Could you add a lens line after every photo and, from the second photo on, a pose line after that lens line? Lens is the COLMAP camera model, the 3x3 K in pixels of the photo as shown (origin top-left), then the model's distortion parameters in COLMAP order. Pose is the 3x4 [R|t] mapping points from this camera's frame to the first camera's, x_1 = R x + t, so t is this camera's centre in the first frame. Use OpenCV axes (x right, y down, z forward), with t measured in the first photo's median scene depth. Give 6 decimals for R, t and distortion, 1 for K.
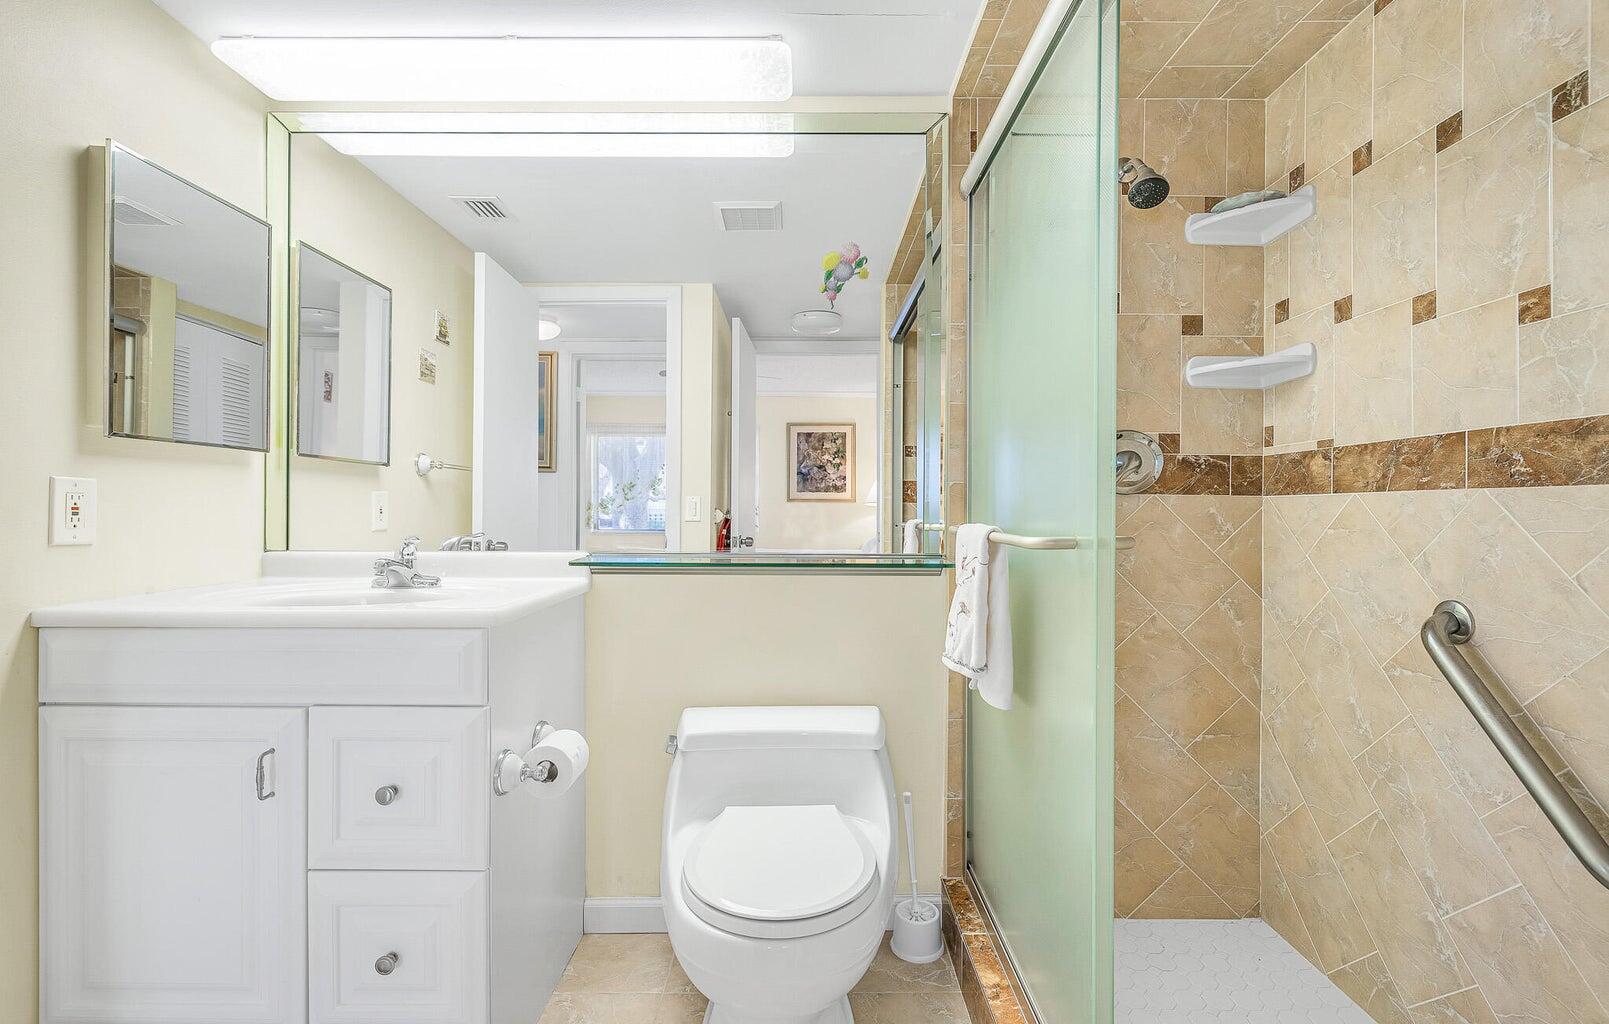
lens RADIAL K [[745.6, 0, 798.9], [0, 745.6, 509.4], [0, 0, 1]] dist [0.004980, 0.000654]
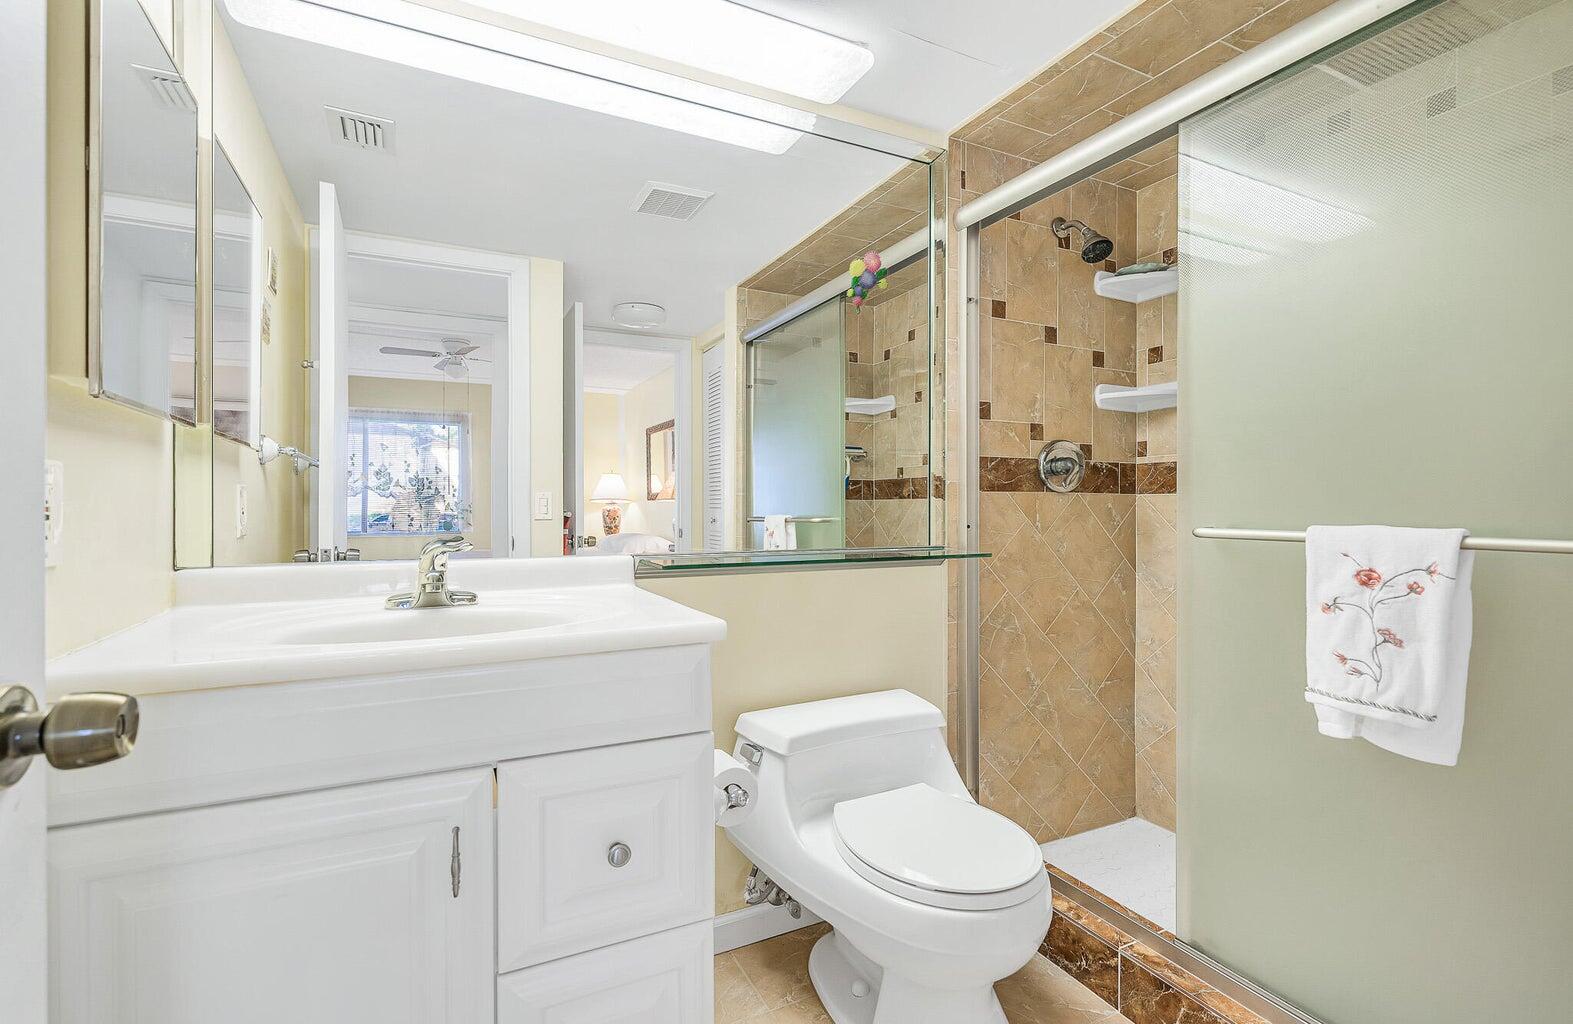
lens RADIAL K [[730.5, 0, 785.1], [0, 730.5, 509.5], [0, 0, 1]] dist [0.006313, 0.001213]
pose [[0.892232, -0.006779, 0.451527, -0.508523], [0.005433, 0.999976, 0.004279, -0.000271], [-0.451545, -0.001365, 0.892247, 0.133150]]
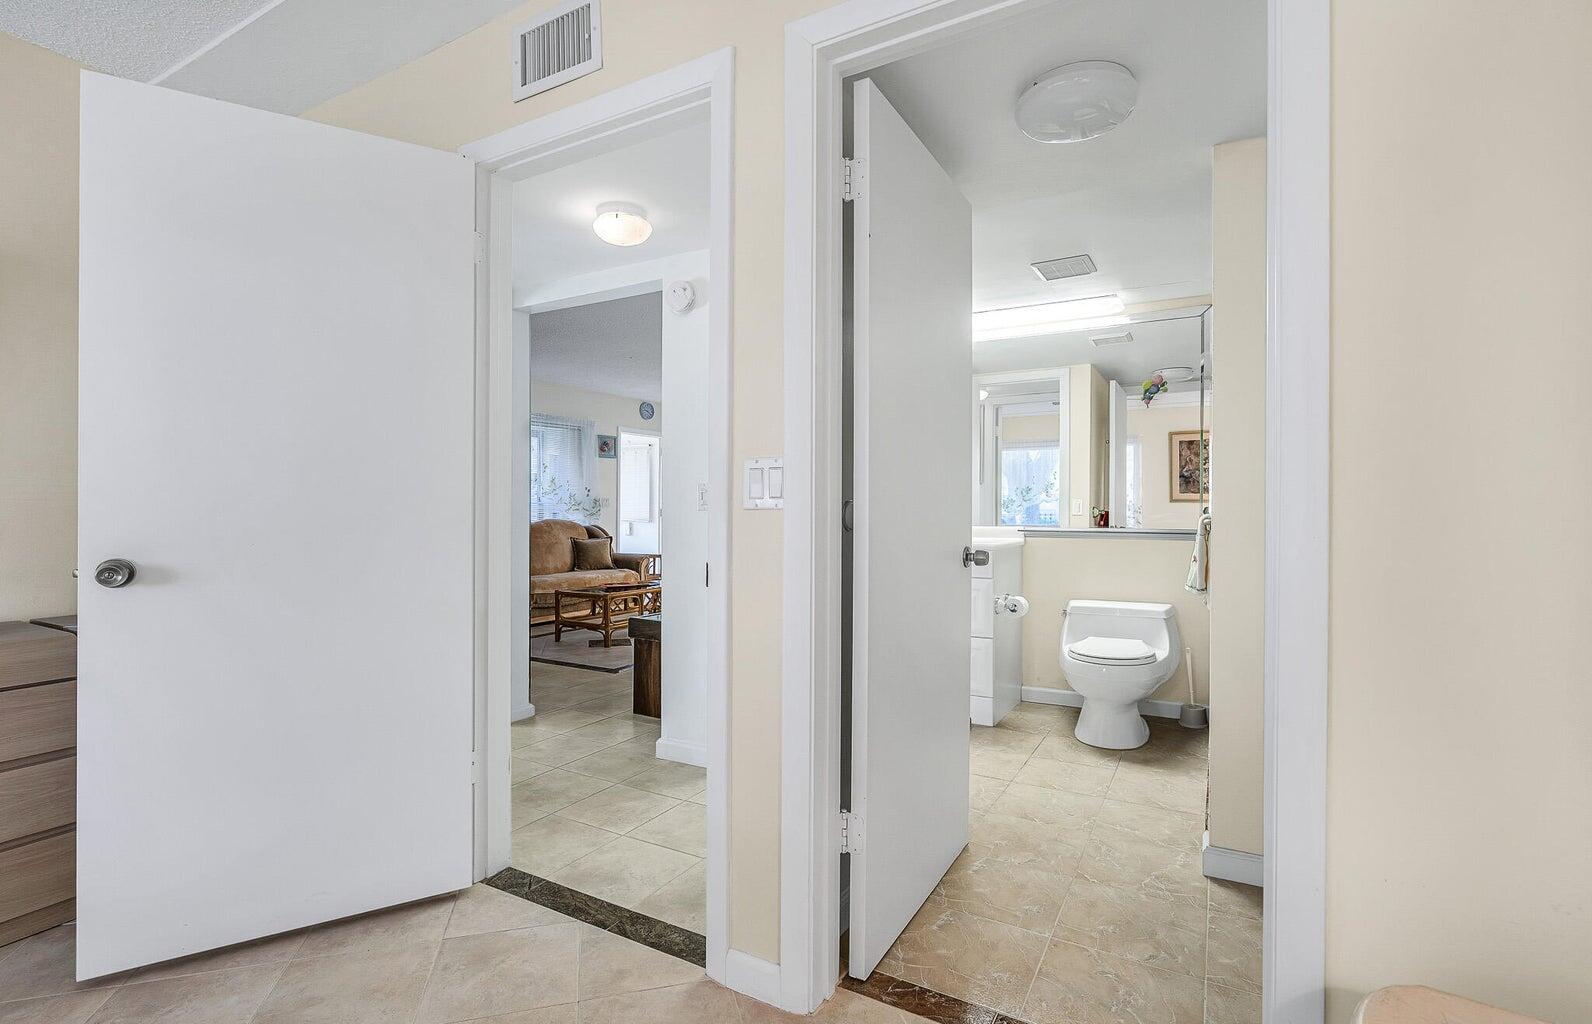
lens RADIAL K [[747.7, 0, 792.7], [0, 747.7, 510.2], [0, 0, 1]] dist [0.014112, 0.000150]
pose [[0.870806, 0.000523, -0.491626, 0.201477], [-0.000156, 1.000000, 0.000786, 0.007163], [0.491626, -0.000608, 0.870806, -1.218067]]
